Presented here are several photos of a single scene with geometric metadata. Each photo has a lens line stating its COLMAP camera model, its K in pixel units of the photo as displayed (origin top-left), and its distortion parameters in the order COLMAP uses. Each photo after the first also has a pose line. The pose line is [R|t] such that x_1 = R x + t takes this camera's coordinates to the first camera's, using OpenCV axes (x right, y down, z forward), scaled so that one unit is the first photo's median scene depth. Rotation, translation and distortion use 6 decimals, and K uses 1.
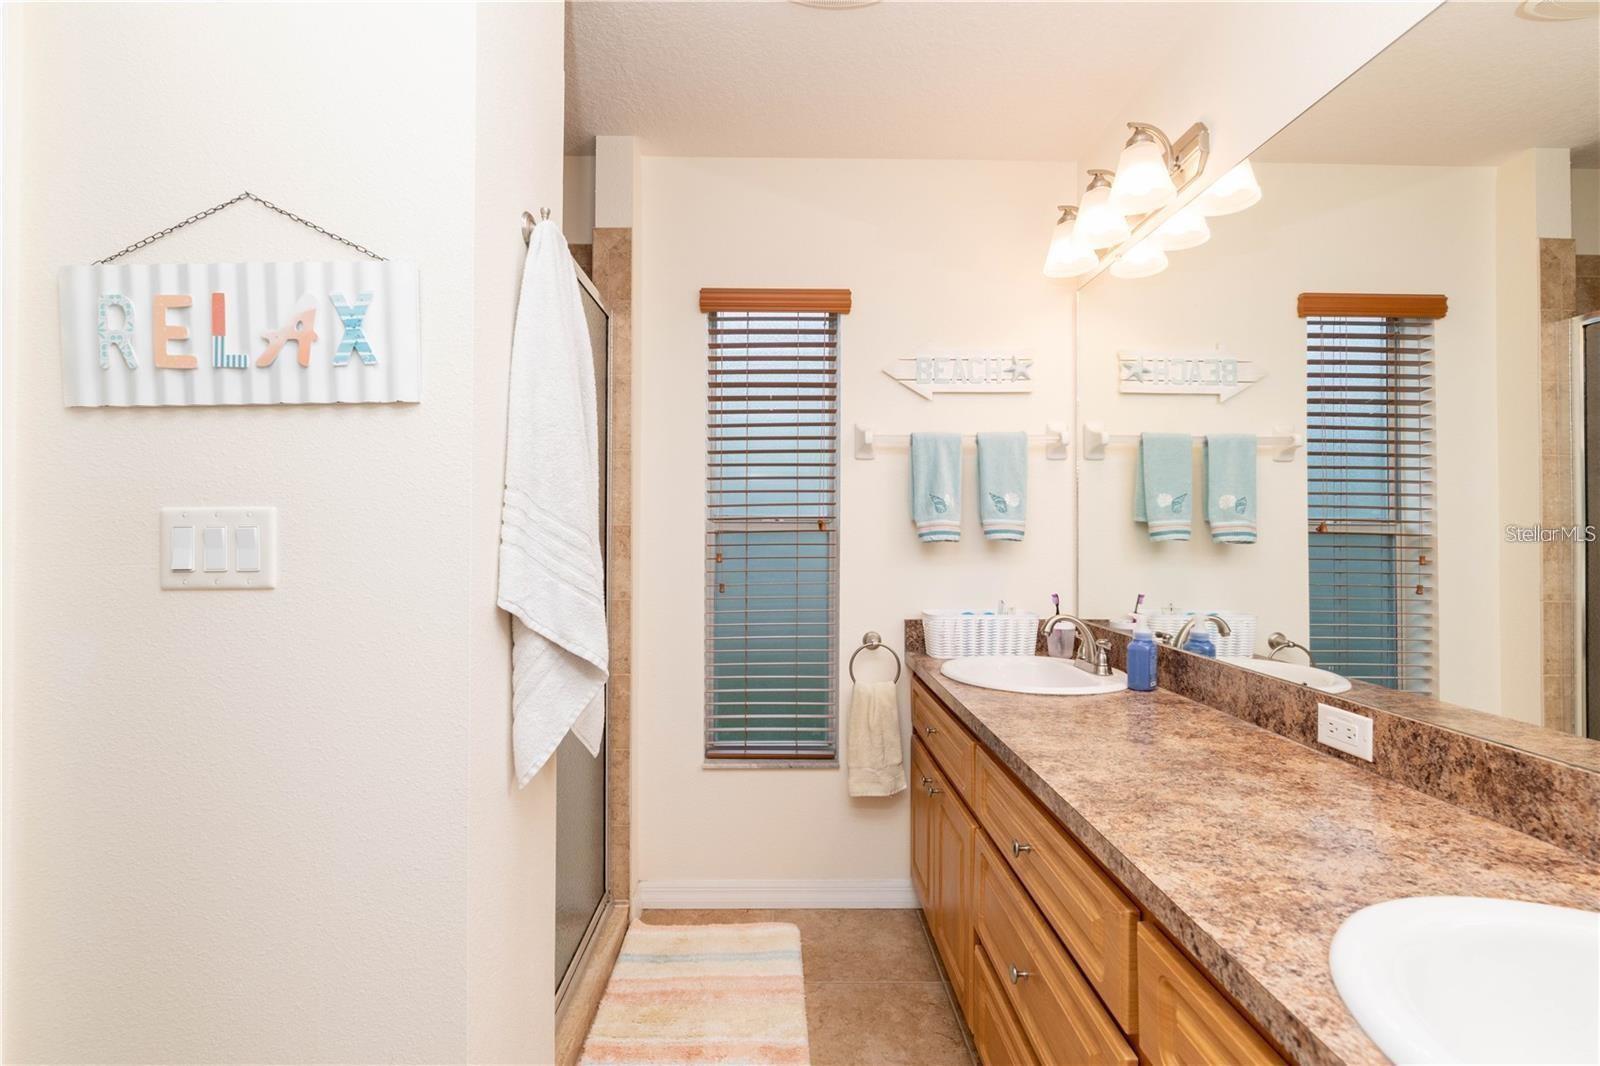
lens RADIAL K [[697.9, 0, 797.3], [0, 697.9, 534.7], [0, 0, 1]] dist [0.001711, -0.000753]
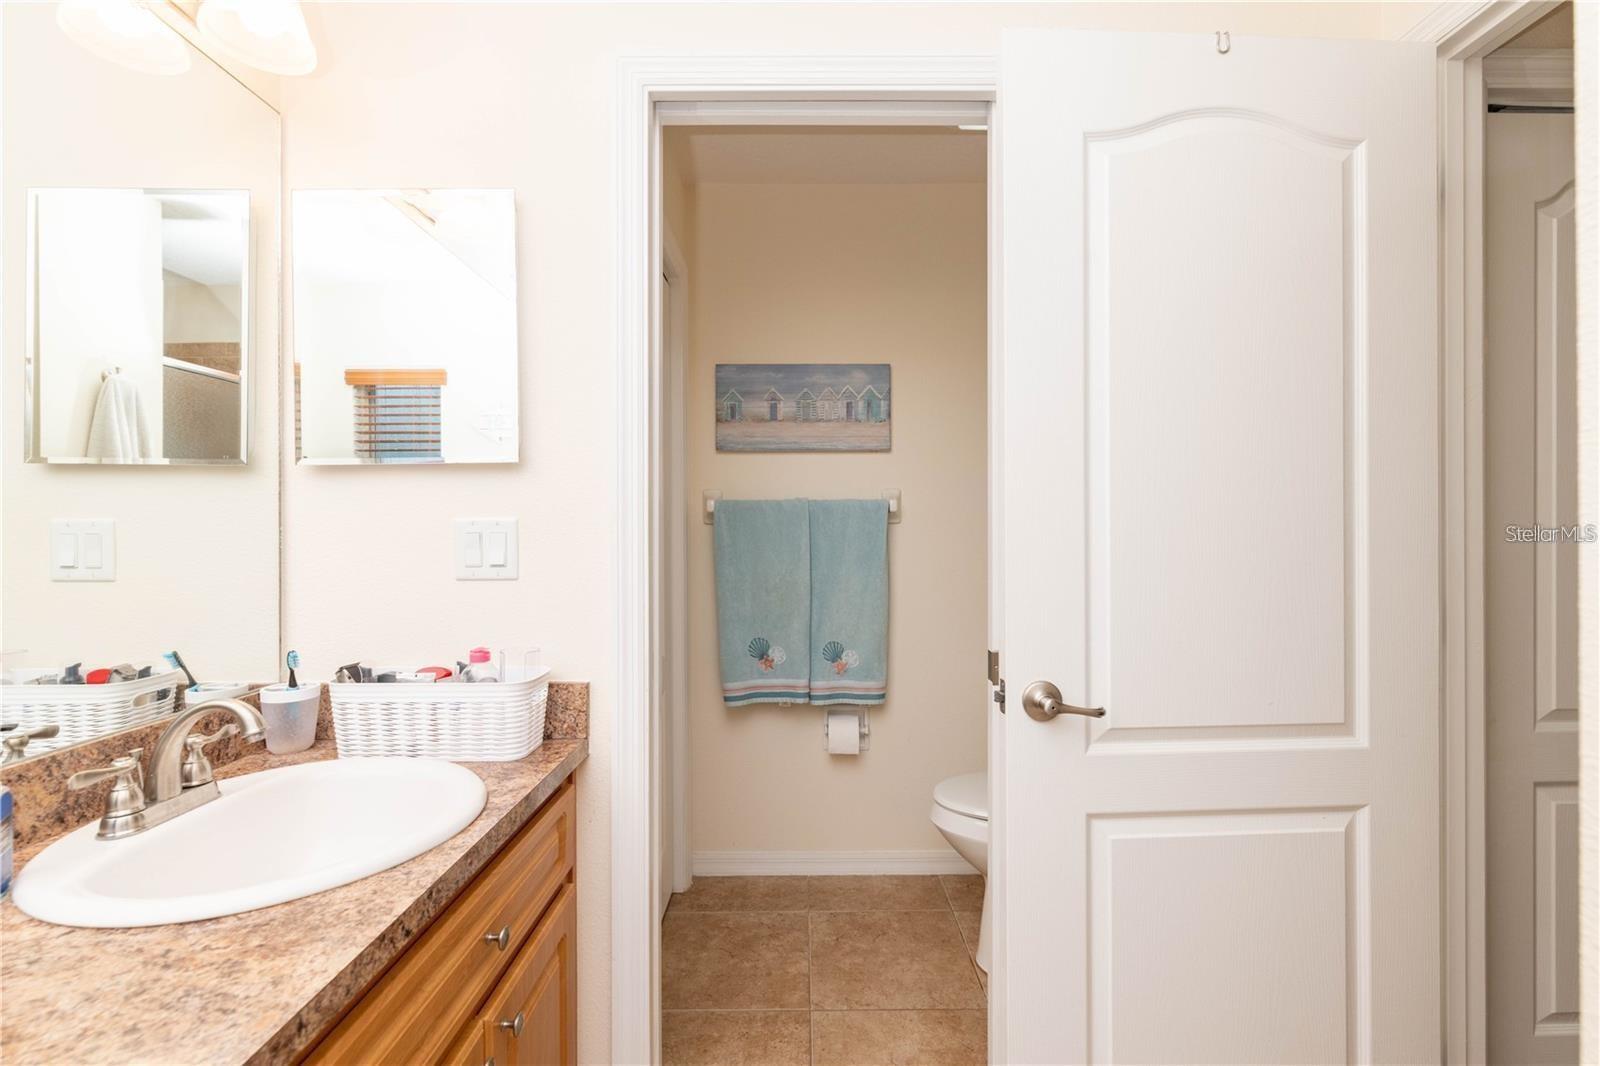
lens RADIAL K [[697.9, 0, 802.7], [0, 697.9, 531.4], [0, 0, 1]] dist [0.001711, -0.000753]
pose [[-0.999560, 0.001493, 0.029633, -0.044827], [0.001581, 0.999994, 0.002943, -0.007765], [-0.029629, 0.002989, -0.999556, 1.746022]]
